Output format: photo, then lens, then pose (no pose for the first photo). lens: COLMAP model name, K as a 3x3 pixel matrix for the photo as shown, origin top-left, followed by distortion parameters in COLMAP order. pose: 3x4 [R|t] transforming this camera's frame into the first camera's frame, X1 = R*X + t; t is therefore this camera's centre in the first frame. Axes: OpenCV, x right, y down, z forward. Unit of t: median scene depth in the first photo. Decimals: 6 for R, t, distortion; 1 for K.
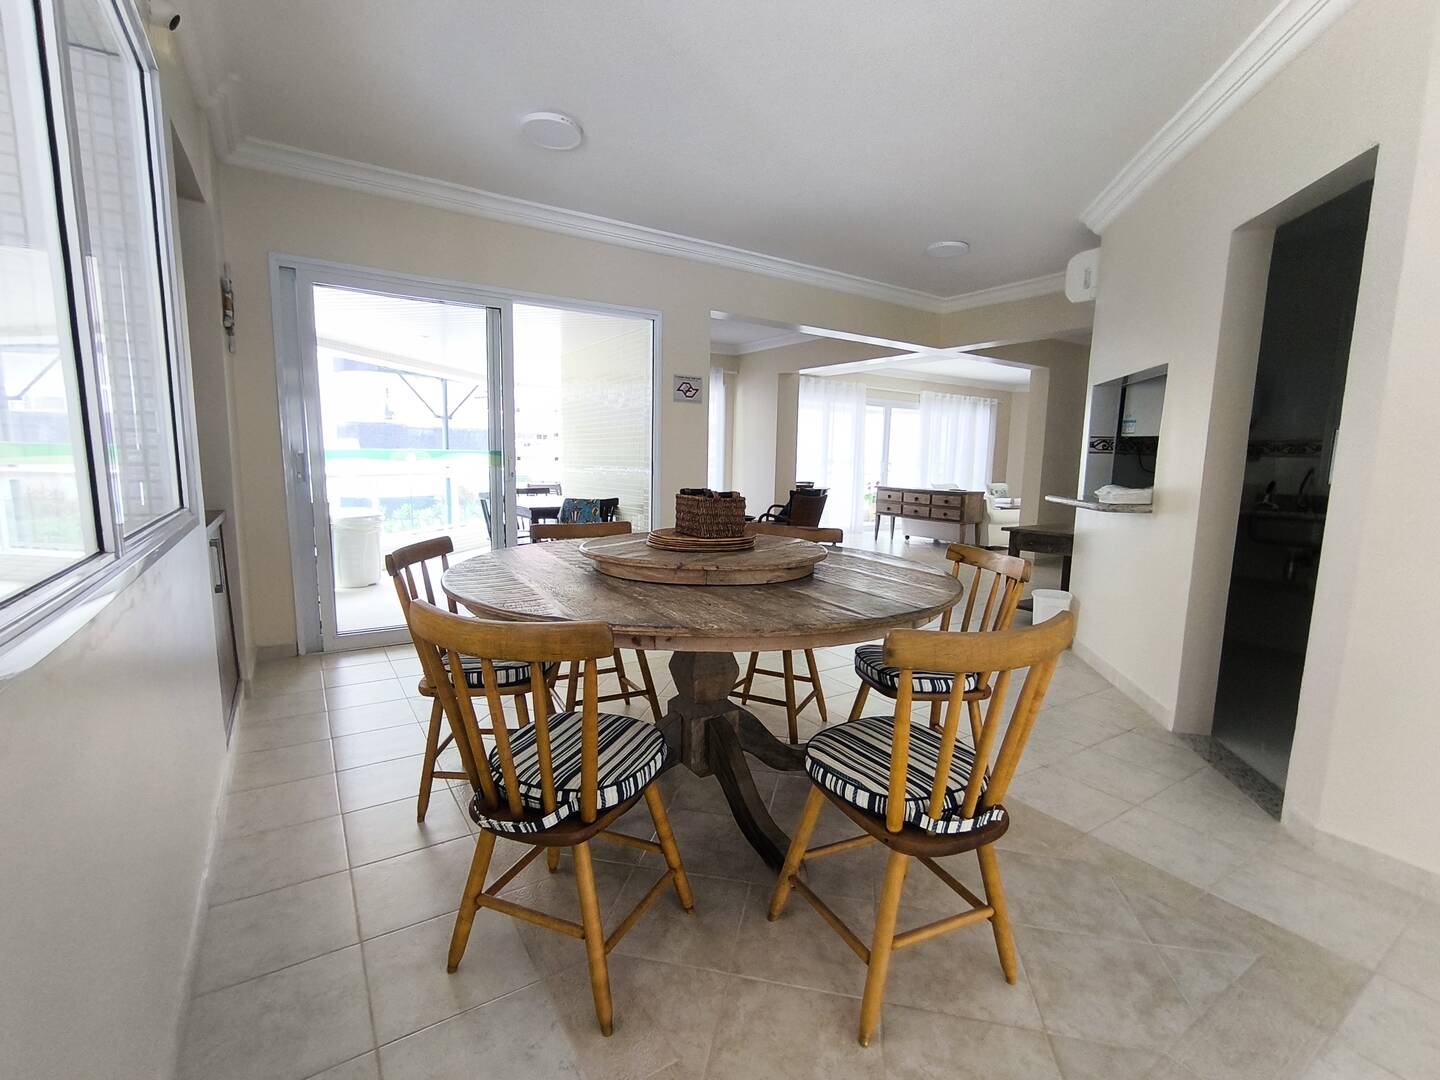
lens RADIAL K [[657.1, 0, 721.0], [0, 657.1, 535.1], [0, 0, 1]] dist [-0.012432, 0.000916]
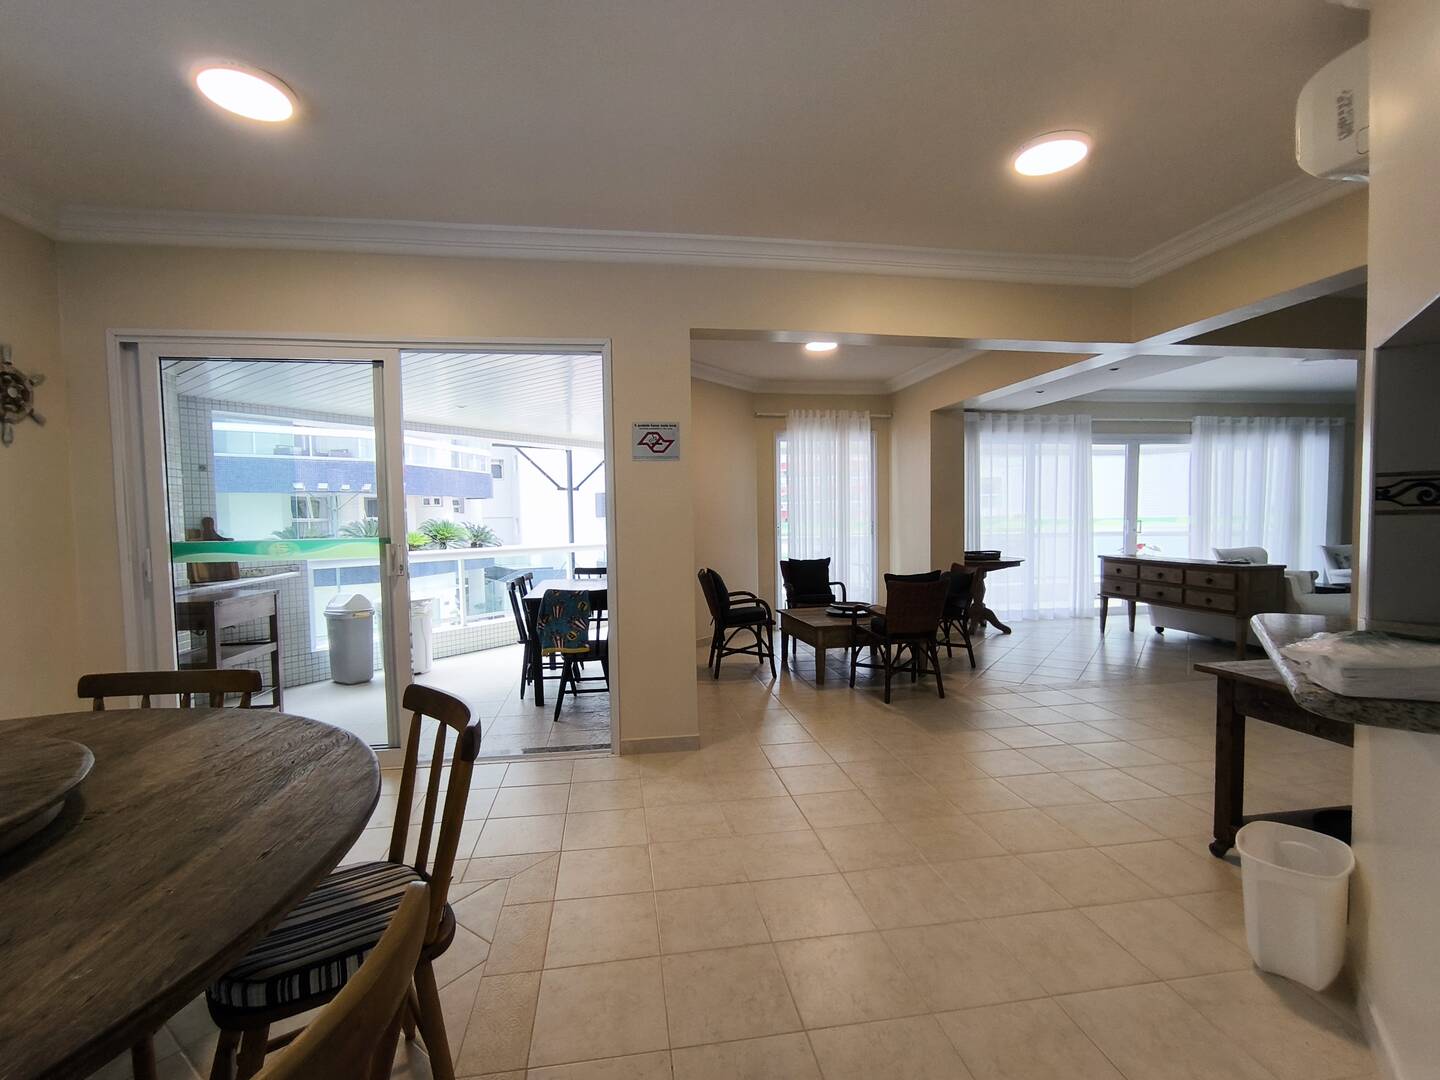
lens RADIAL K [[646.2, 0, 720.0], [0, 646.2, 540.0], [0, 0, 1]] dist [-0.008392, 0.000642]
pose [[0.909403, -0.019421, -0.415463, 0.166162], [-0.014896, 0.996748, -0.079199, -0.033353], [0.415650, 0.078212, 0.906155, 0.220139]]
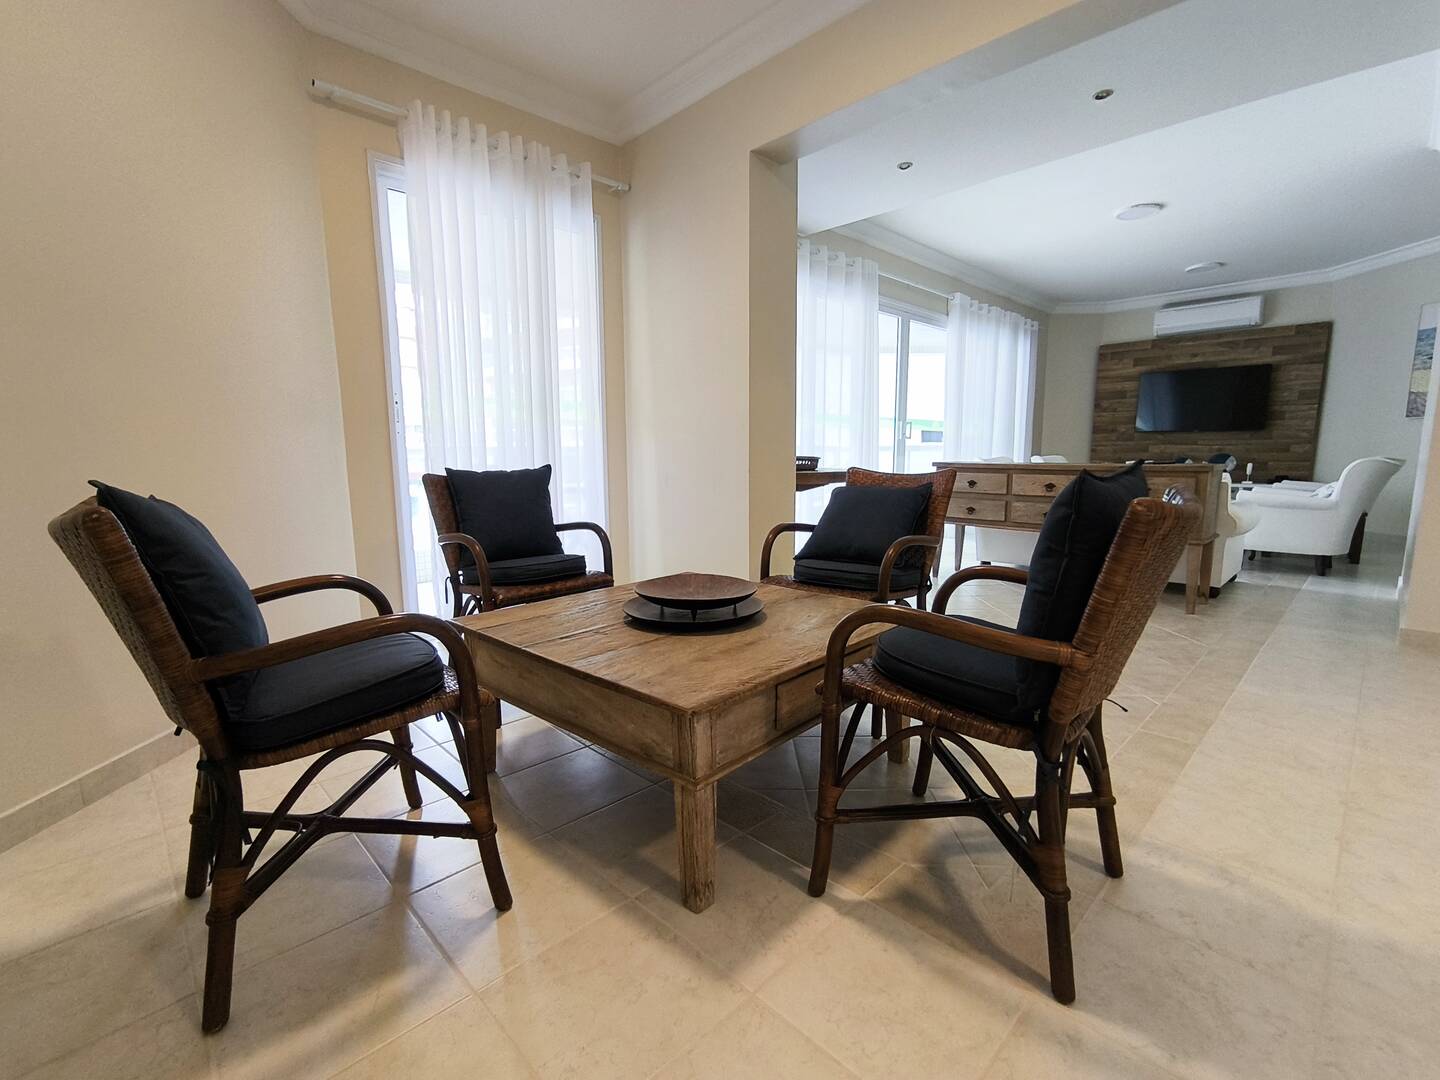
lens RADIAL K [[646.2, 0, 720.0], [0, 646.2, 540.0], [0, 0, 1]] dist [-0.008392, 0.000642]
pose [[0.980209, -0.048477, 0.191939, -0.006594], [0.043197, 0.998567, 0.031601, -0.044116], [-0.193196, -0.022685, 0.980898, 0.620318]]
